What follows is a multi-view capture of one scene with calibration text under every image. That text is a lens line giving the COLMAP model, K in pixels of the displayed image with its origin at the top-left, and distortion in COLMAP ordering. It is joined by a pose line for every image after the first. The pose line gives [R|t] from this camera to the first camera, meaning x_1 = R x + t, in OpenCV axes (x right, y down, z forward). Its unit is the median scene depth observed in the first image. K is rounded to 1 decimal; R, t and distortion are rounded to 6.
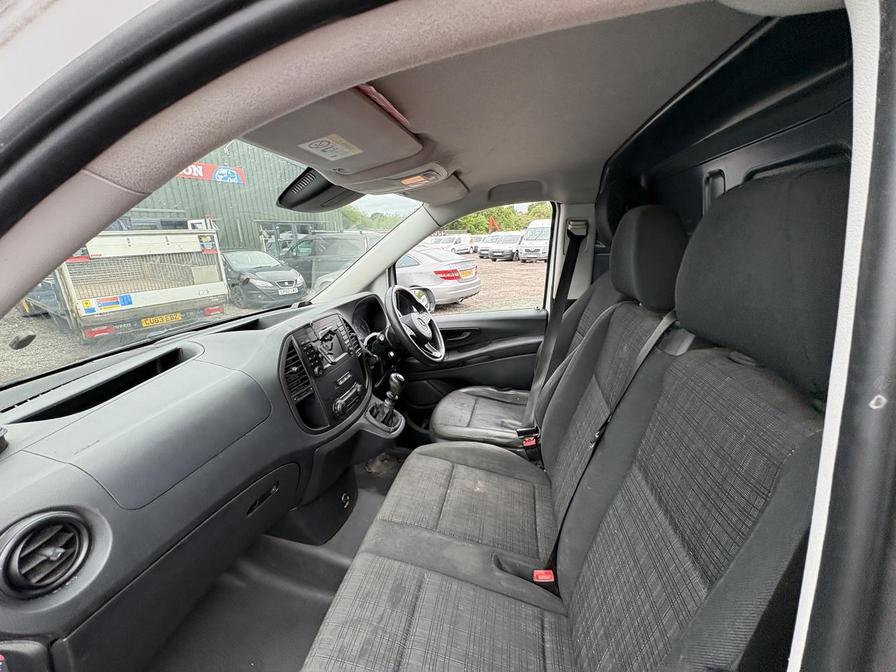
lens RADIAL K [[359.3, 0, 448.9], [0, 359.3, 335.3], [0, 0, 1]] dist [0.001533, 0.000389]
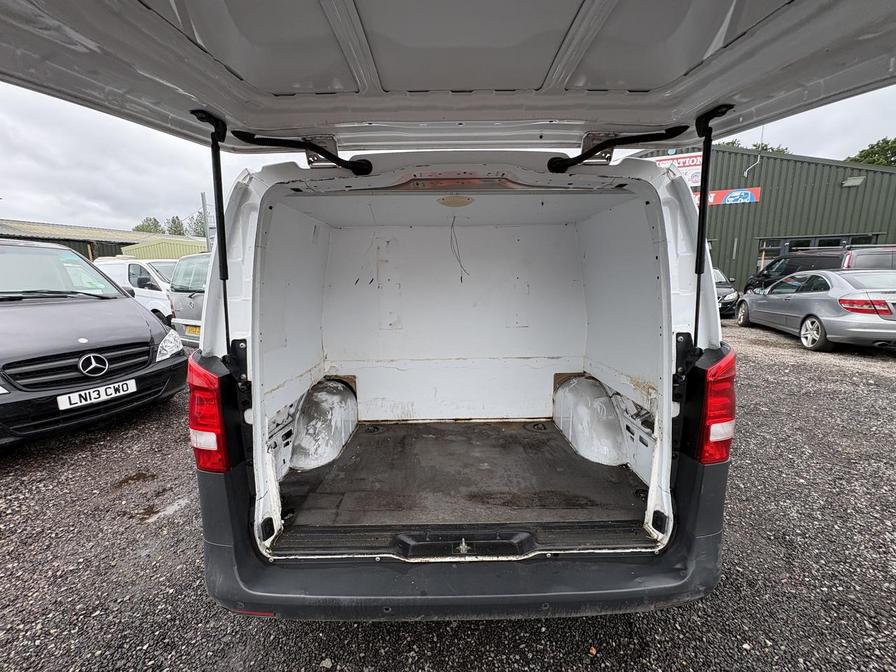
lens RADIAL K [[359.3, 0, 445.3], [0, 359.3, 336.0], [0, 0, 1]] dist [0.001533, 0.000389]
pose [[0.184577, 0.209924, -0.960137, 3.143609], [-0.247945, 0.955269, 0.161195, -0.085264], [0.951028, 0.208308, 0.228370, 0.117840]]
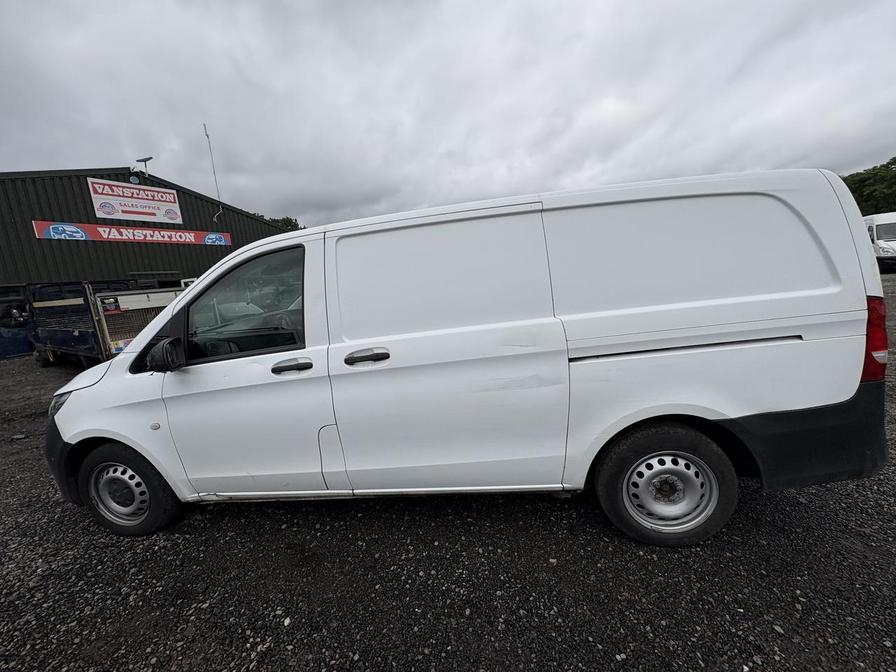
lens RADIAL K [[359.3, 0, 450.7], [0, 359.3, 332.4], [0, 0, 1]] dist [0.001533, 0.000389]
pose [[0.996820, -0.065682, 0.045115, 0.636098], [0.070699, 0.990192, -0.120508, 0.416885], [-0.036757, 0.123315, 0.991687, -1.356045]]
